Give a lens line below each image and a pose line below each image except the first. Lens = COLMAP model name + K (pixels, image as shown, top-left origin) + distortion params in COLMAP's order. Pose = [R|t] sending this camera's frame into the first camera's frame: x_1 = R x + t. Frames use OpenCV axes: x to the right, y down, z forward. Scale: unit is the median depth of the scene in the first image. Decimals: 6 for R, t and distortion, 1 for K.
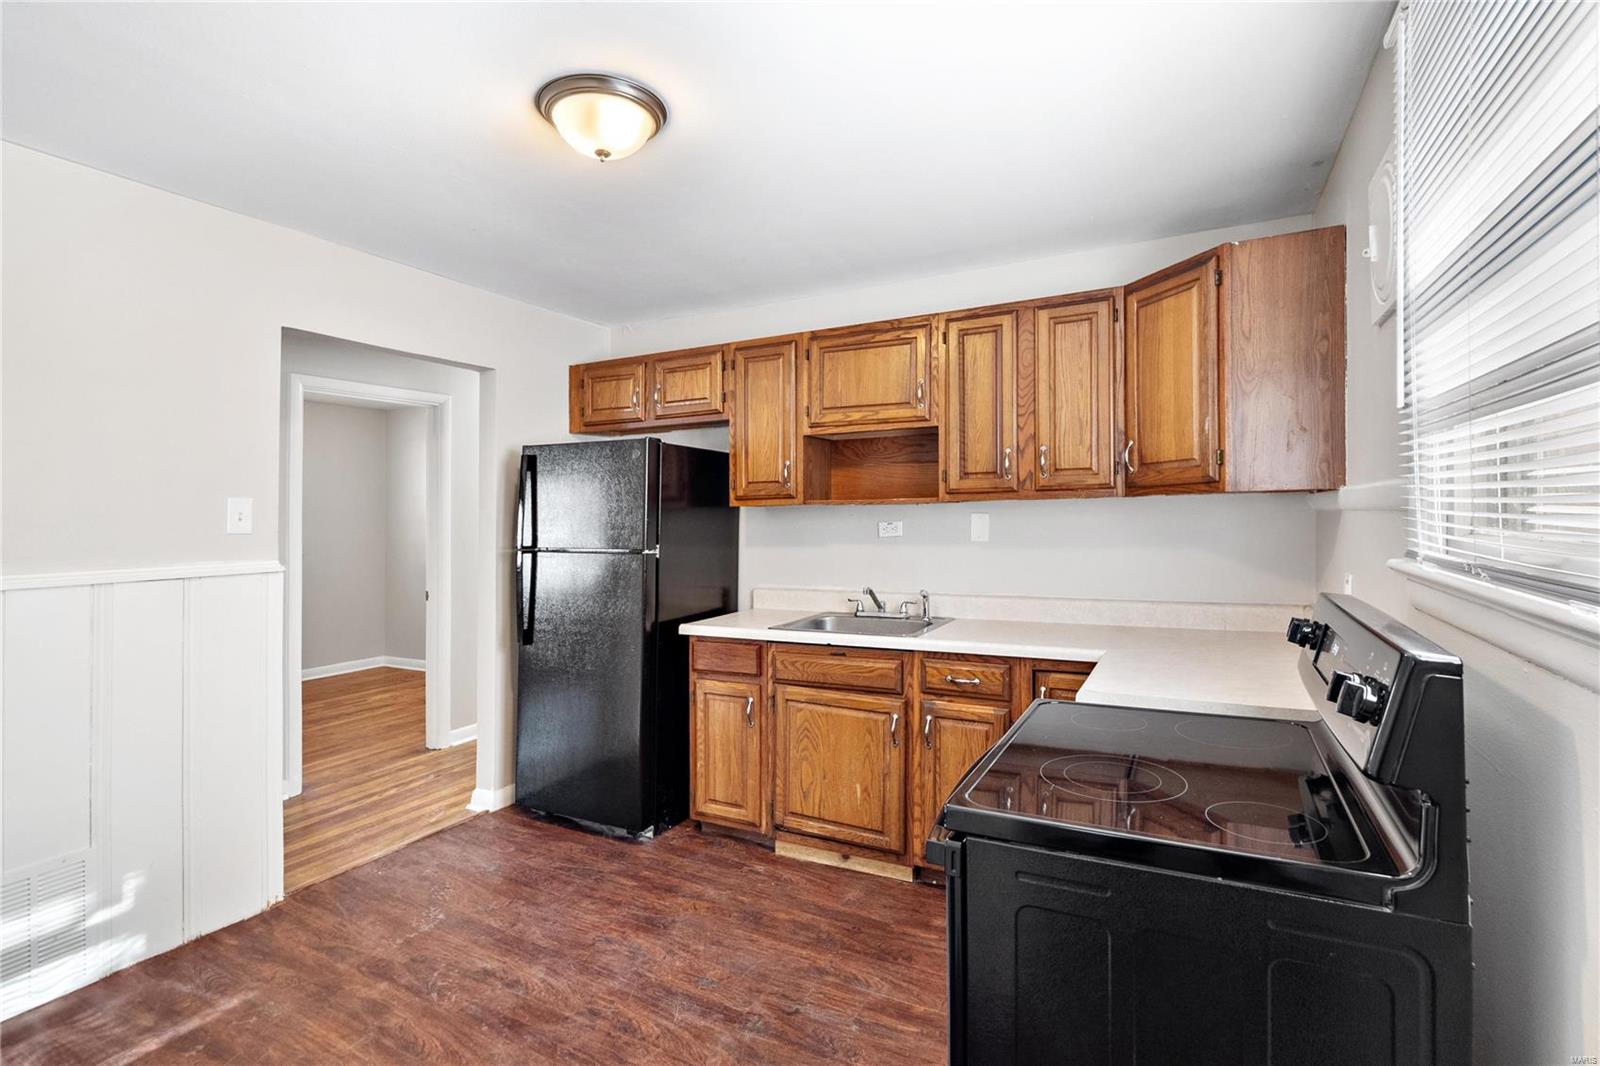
lens RADIAL K [[758.0, 0, 807.0], [0, 758.0, 505.7], [0, 0, 1]] dist [-0.004918, -0.004325]
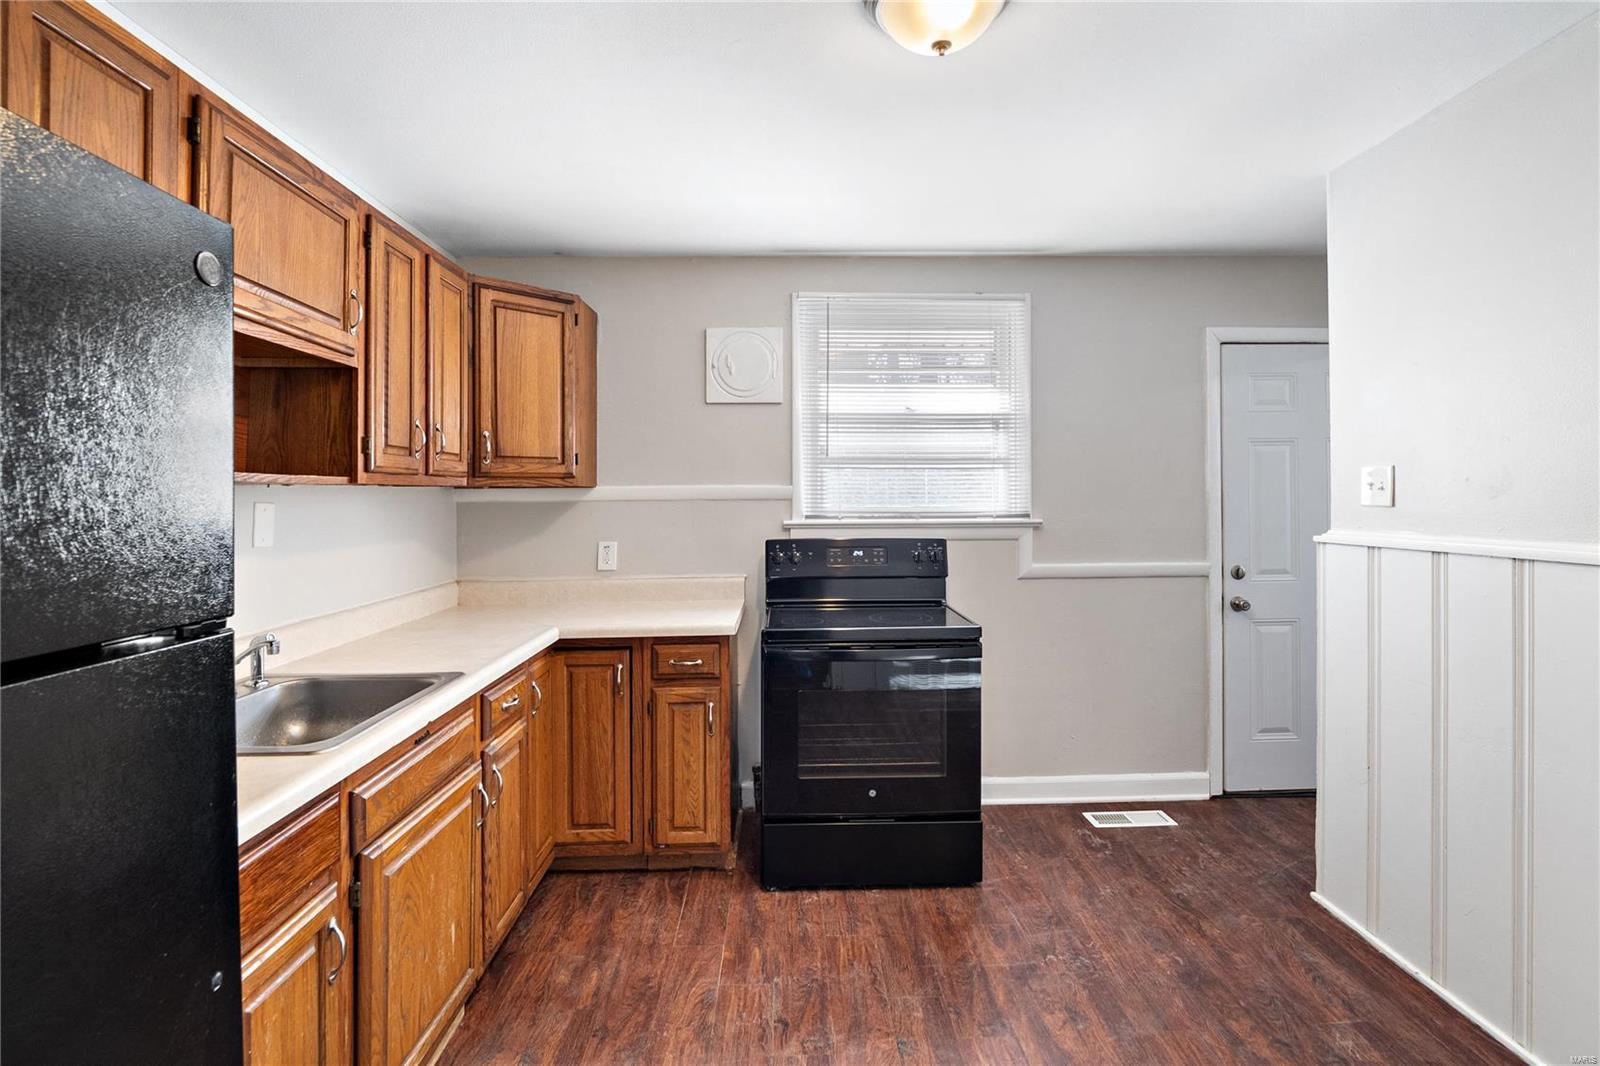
lens RADIAL K [[758.0, 0, 797.2], [0, 758.0, 499.6], [0, 0, 1]] dist [-0.004918, -0.004325]
pose [[-0.477452, 0.015835, 0.878515, -0.602872], [0.000886, 0.999846, -0.017540, 0.021431], [-0.878657, -0.007596, -0.477393, 0.997750]]
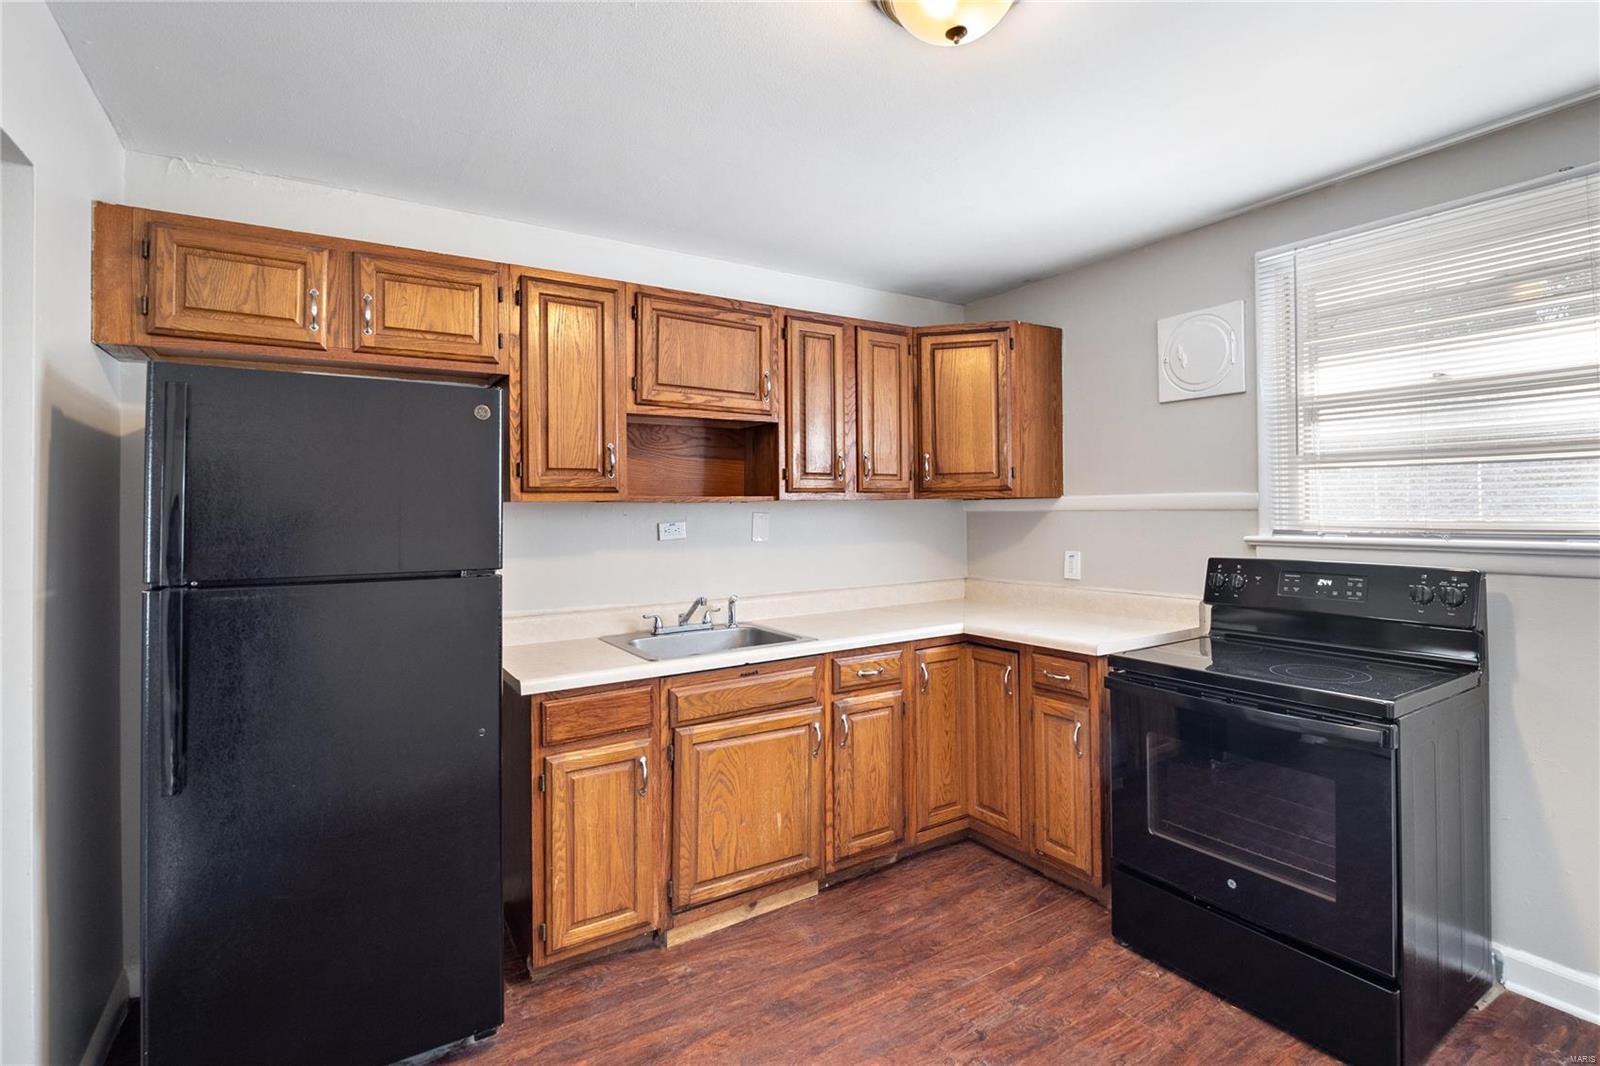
lens RADIAL K [[758.0, 0, 811.3], [0, 758.0, 500.9], [0, 0, 1]] dist [-0.004918, -0.004325]
pose [[0.495031, 0.018414, 0.868680, -0.665659], [-0.009483, 0.999830, -0.015790, 0.010528], [-0.868823, -0.000422, 0.495122, 0.494906]]
